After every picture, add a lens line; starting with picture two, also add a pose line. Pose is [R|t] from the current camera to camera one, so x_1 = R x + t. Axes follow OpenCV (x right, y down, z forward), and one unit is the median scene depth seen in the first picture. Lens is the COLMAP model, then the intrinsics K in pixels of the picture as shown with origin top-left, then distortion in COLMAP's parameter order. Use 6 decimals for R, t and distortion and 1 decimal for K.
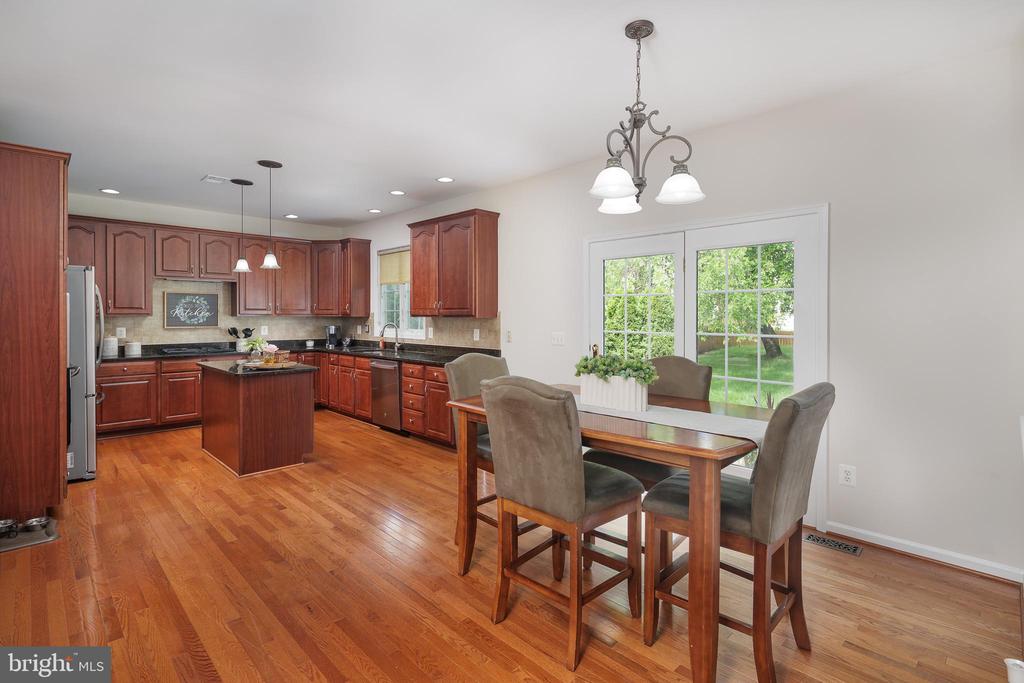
lens RADIAL K [[497.2, 0, 510.5], [0, 497.2, 320.1], [0, 0, 1]] dist [0.000647, -0.000346]
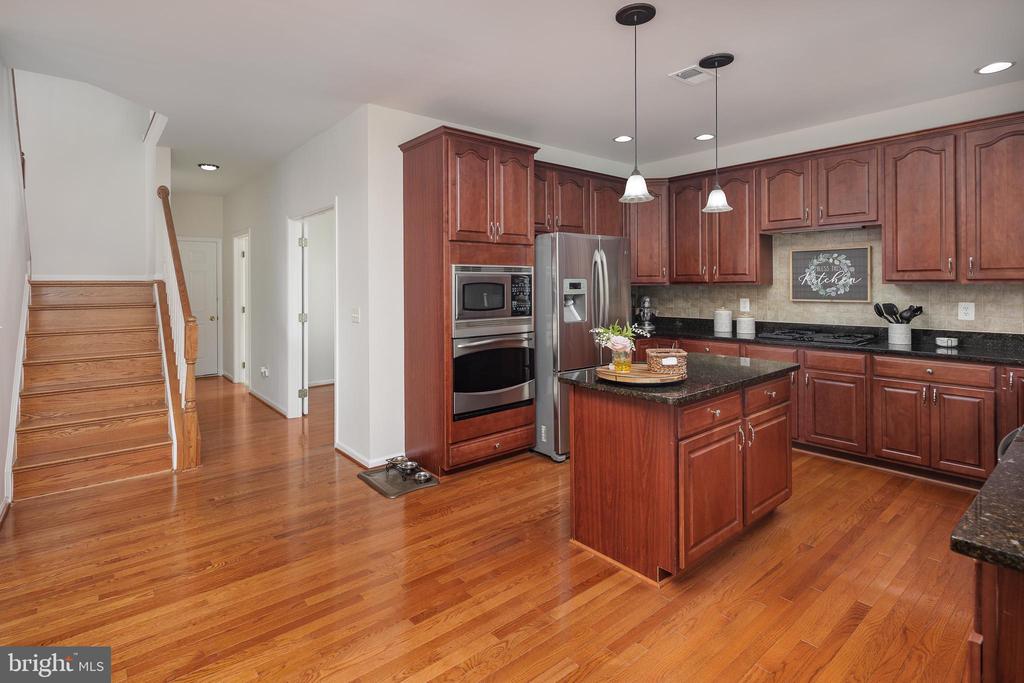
lens RADIAL K [[505.3, 0, 513.0], [0, 505.3, 286.6], [0, 0, 1]] dist [0.016507, -0.000072]
pose [[-0.072581, 0.002816, -0.997359, 0.074351], [-0.001260, 0.999995, 0.002915, -0.006726], [0.997362, 0.001469, -0.072577, 0.687204]]
